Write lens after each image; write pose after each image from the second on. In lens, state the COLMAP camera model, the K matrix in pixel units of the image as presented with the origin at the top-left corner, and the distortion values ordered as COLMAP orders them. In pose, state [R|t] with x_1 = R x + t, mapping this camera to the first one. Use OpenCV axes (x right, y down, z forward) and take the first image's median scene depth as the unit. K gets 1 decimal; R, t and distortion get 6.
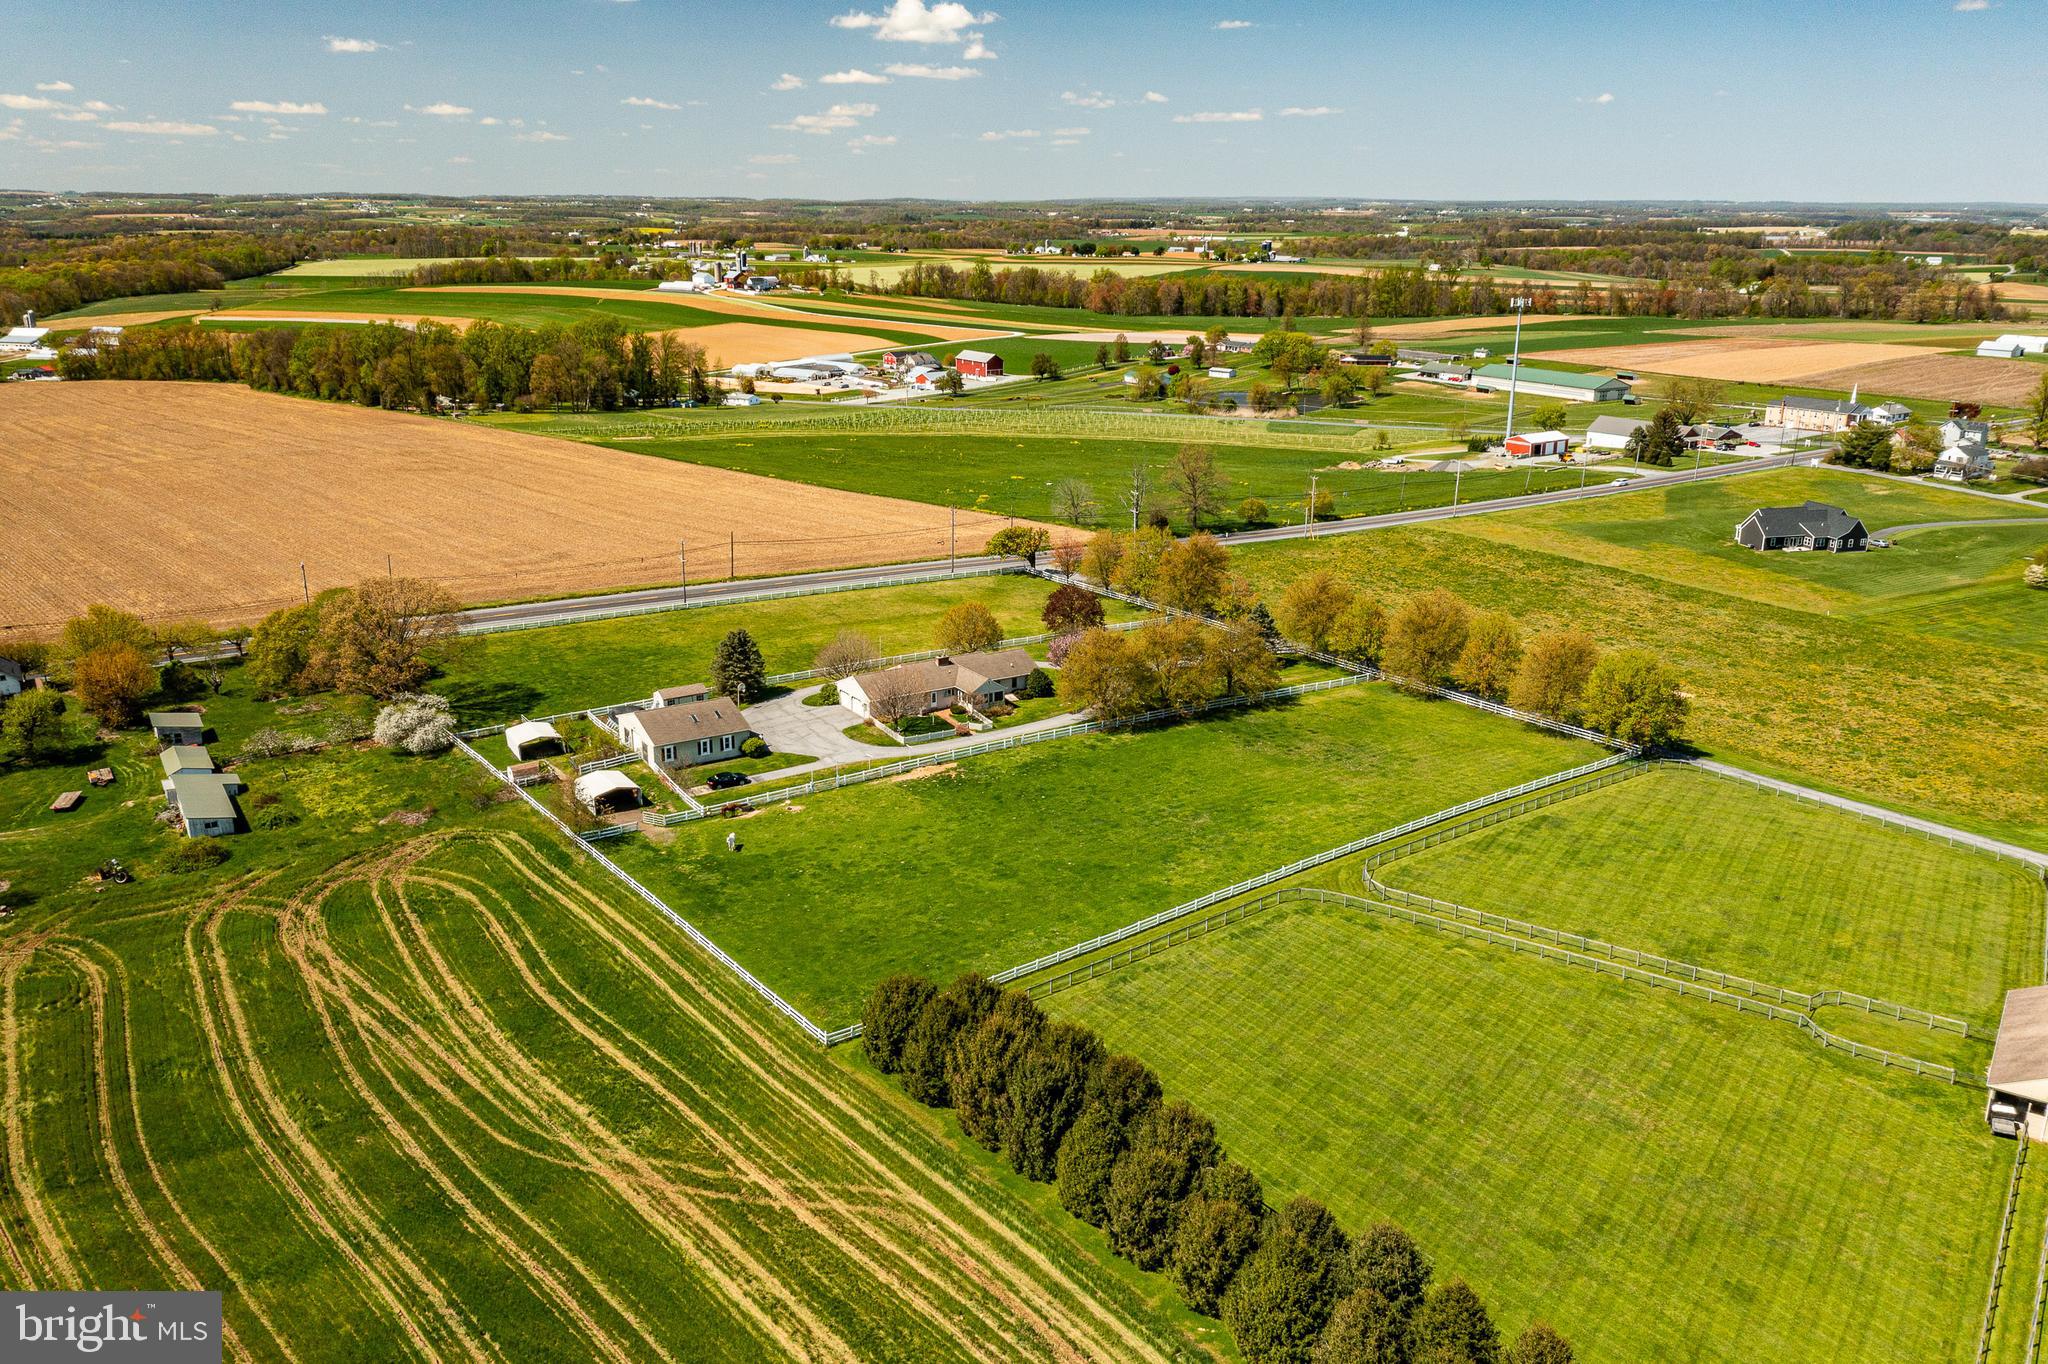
lens RADIAL K [[1621.7, 0, 1012.6], [0, 1621.7, 676.0], [0, 0, 1]] dist [-0.009462, 0.012792]
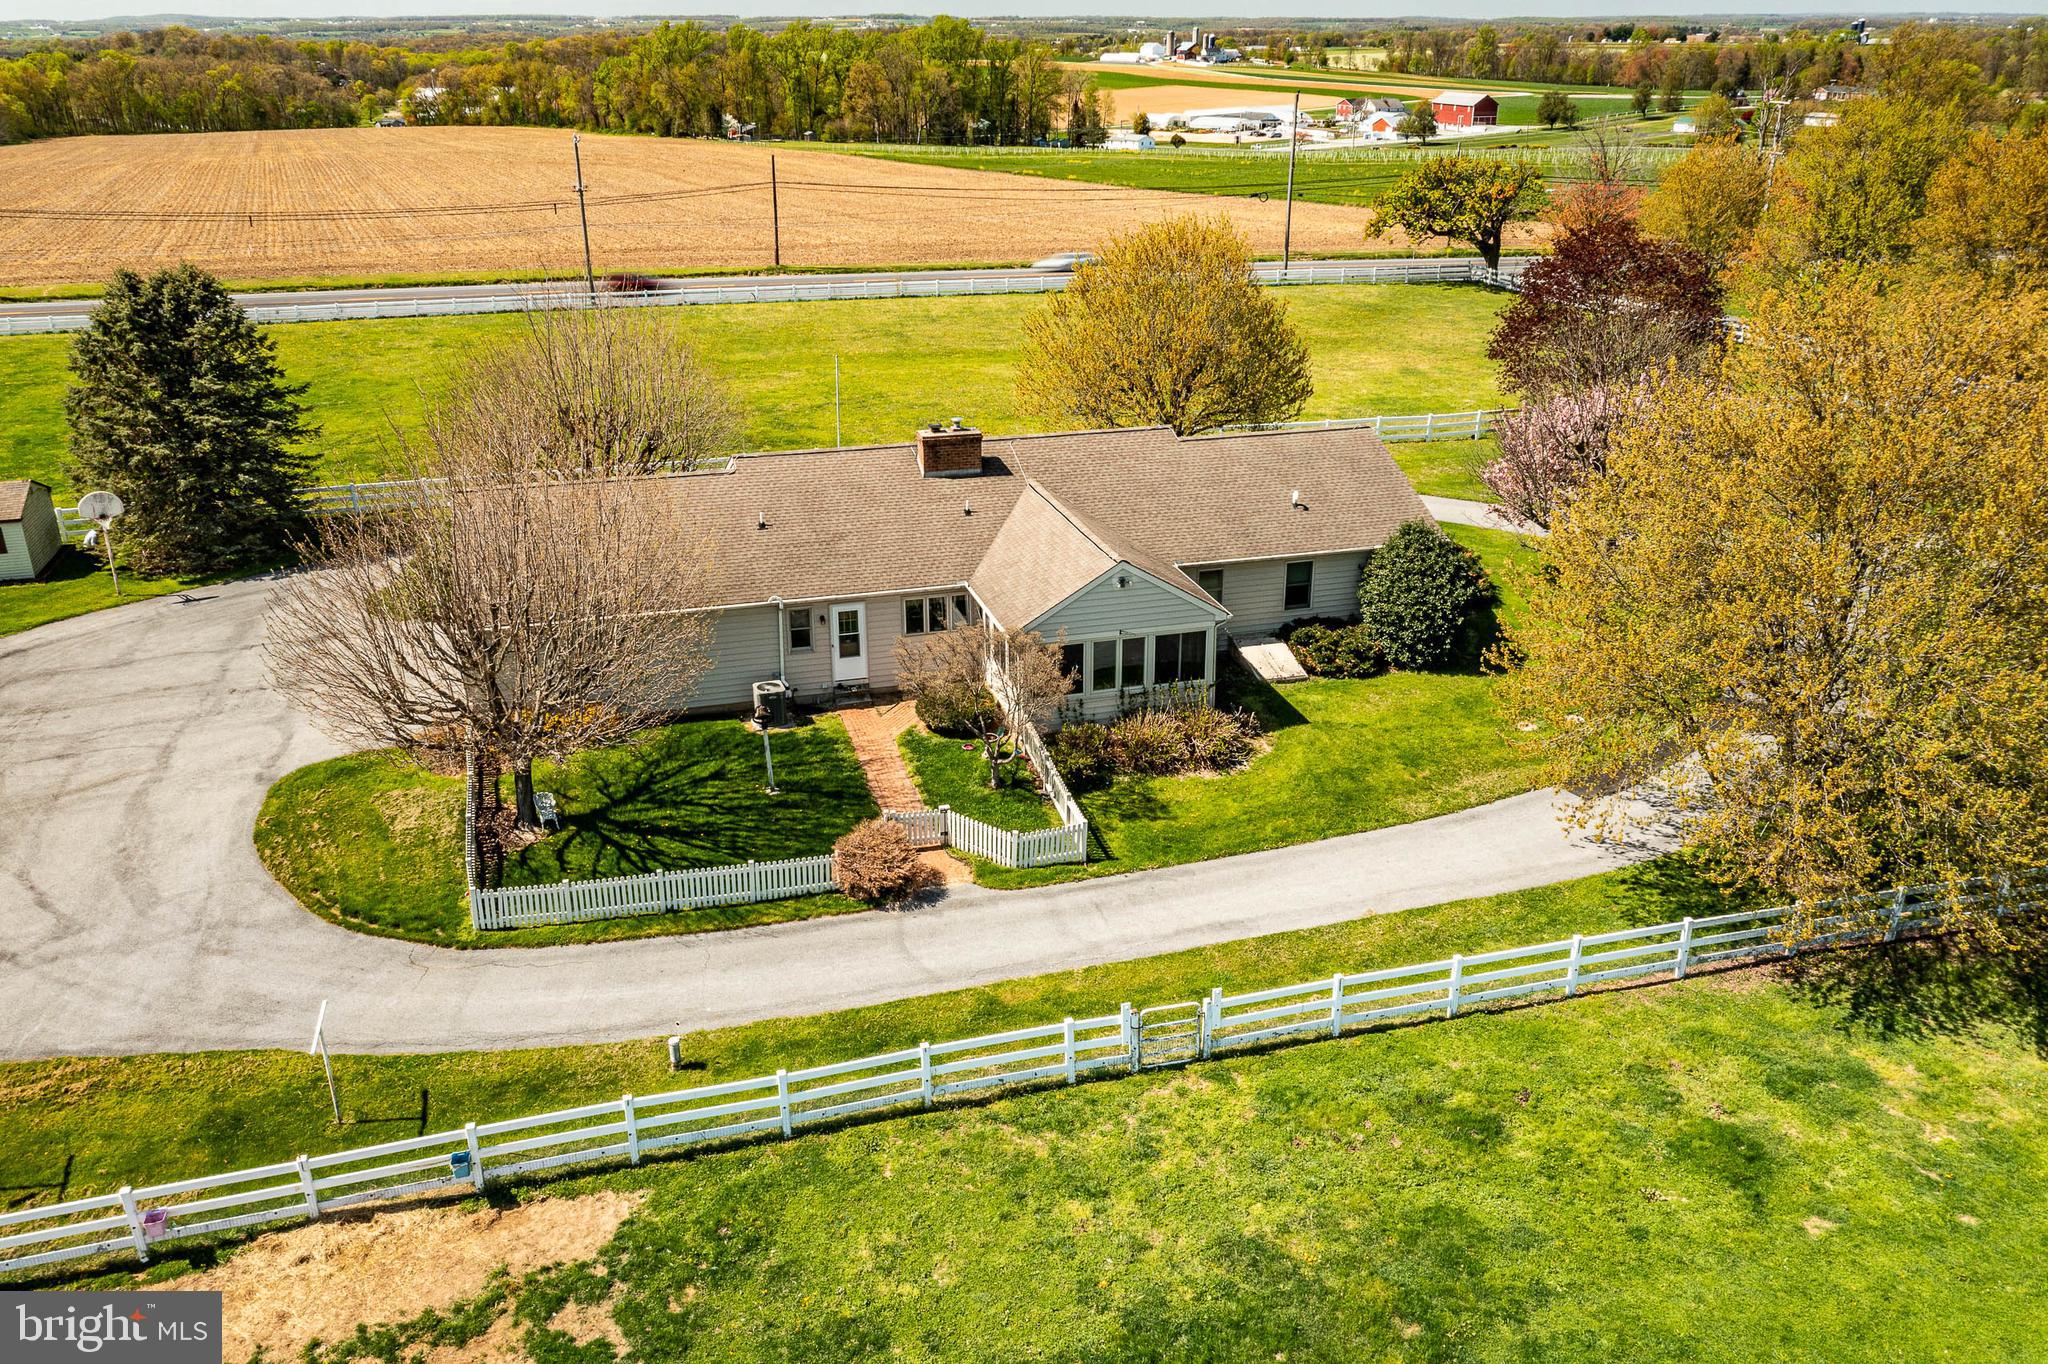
lens RADIAL K [[1621.7, 0, 1012.6], [0, 1621.7, 676.0], [0, 0, 1]] dist [-0.009462, 0.012792]
pose [[0.958110, 0.099298, -0.268634, 0.016848], [-0.072779, 0.991596, 0.106960, -0.003068], [0.276998, -0.082929, 0.957285, 0.597149]]
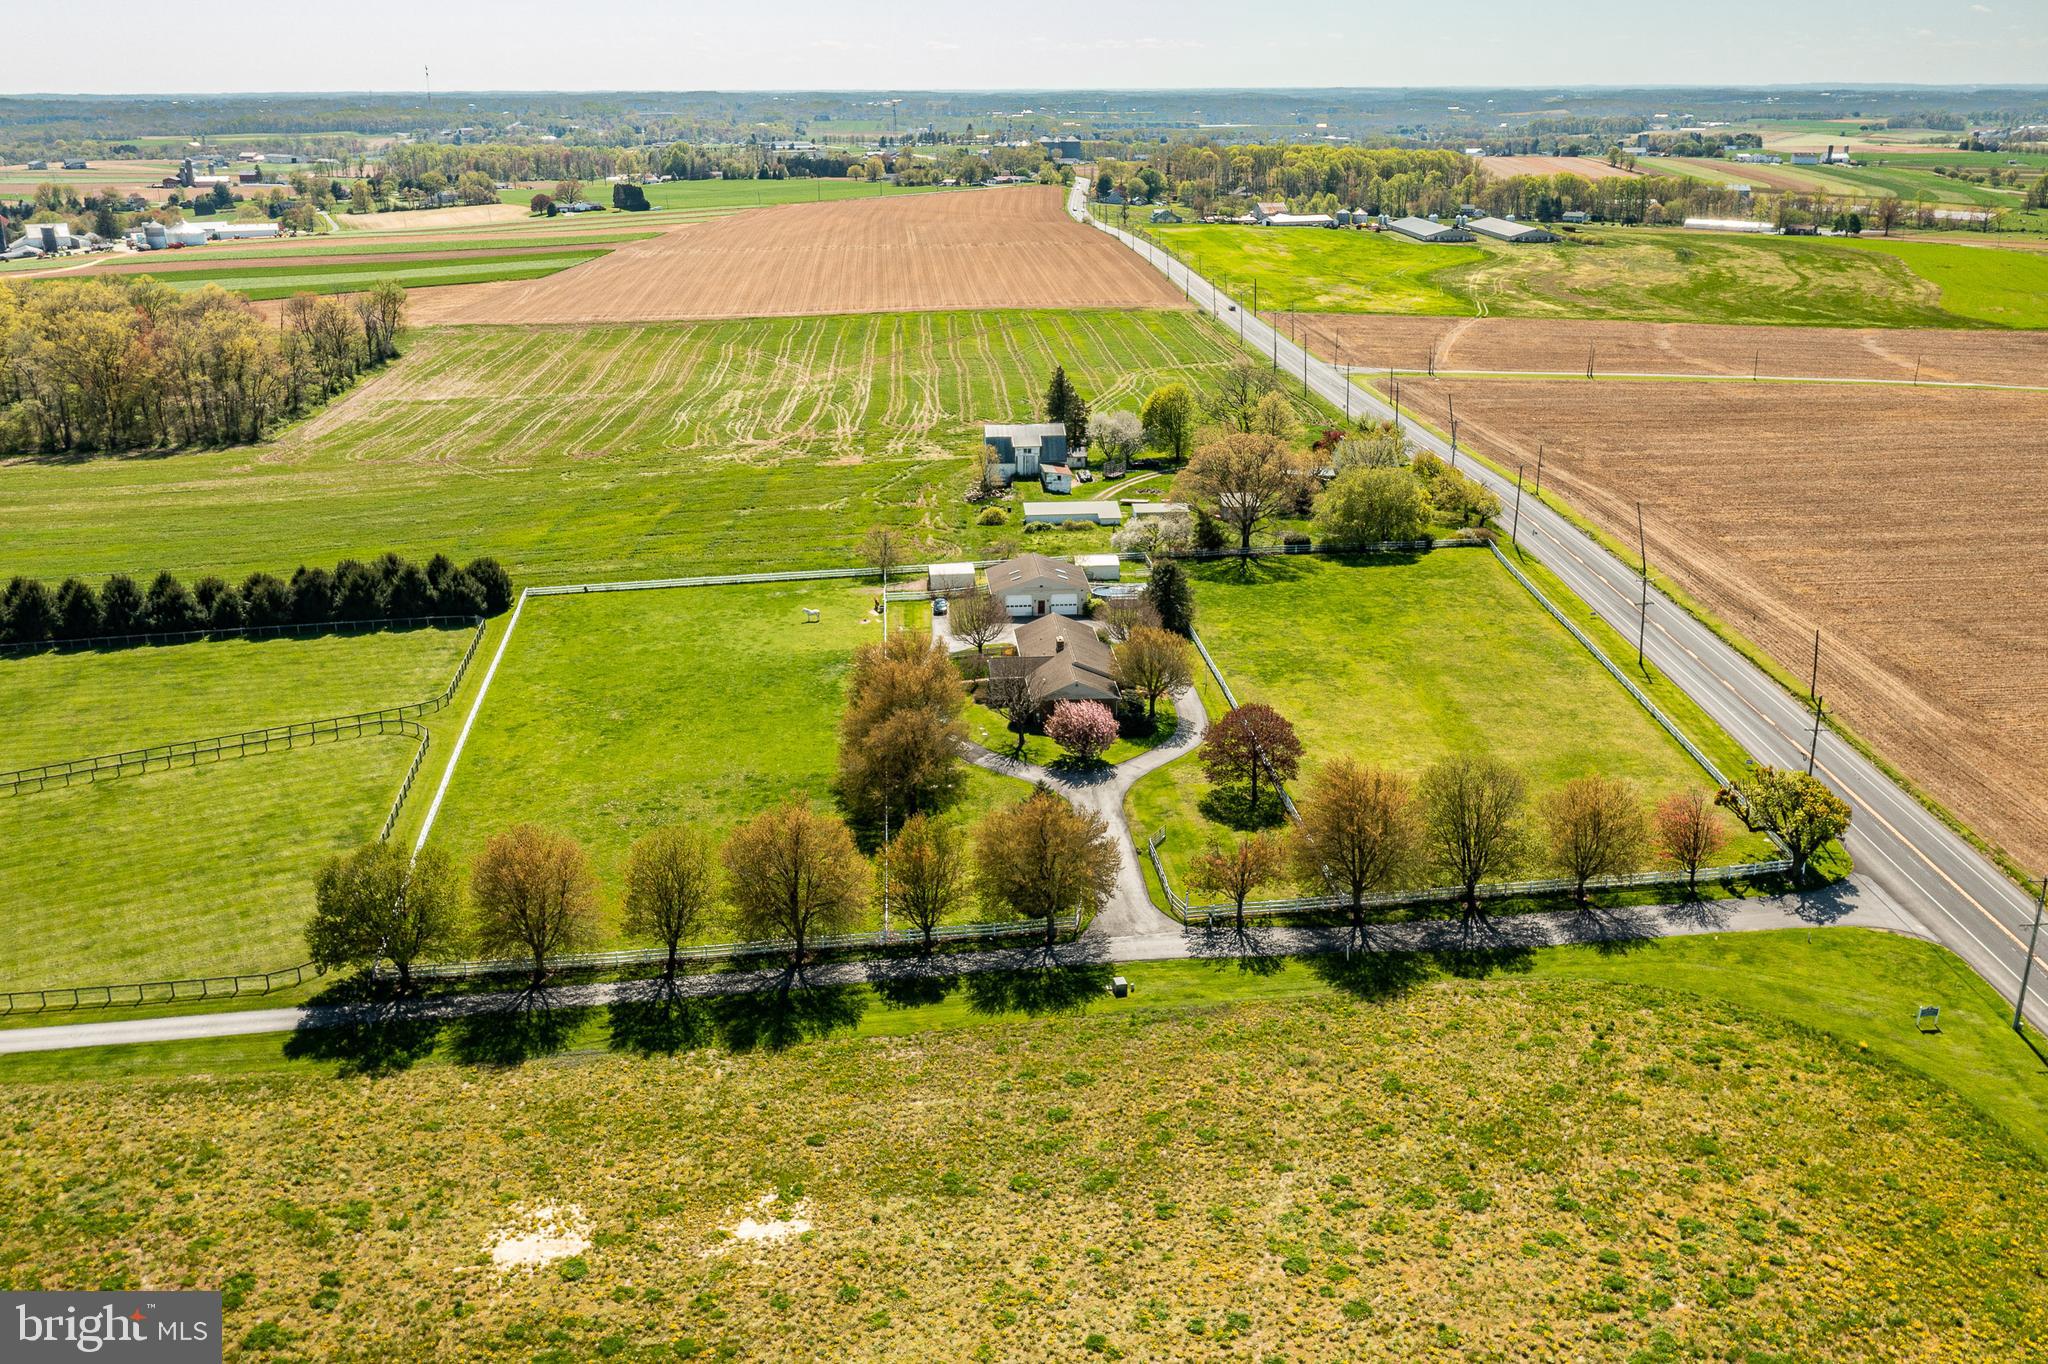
lens RADIAL K [[1621.7, 0, 1012.6], [0, 1621.7, 676.0], [0, 0, 1]] dist [-0.009462, 0.012792]
pose [[-0.461572, 0.284535, -0.840233, 0.510020], [-0.248546, 0.867750, 0.430389, -0.261099], [0.851573, 0.407492, -0.329809, 0.933759]]
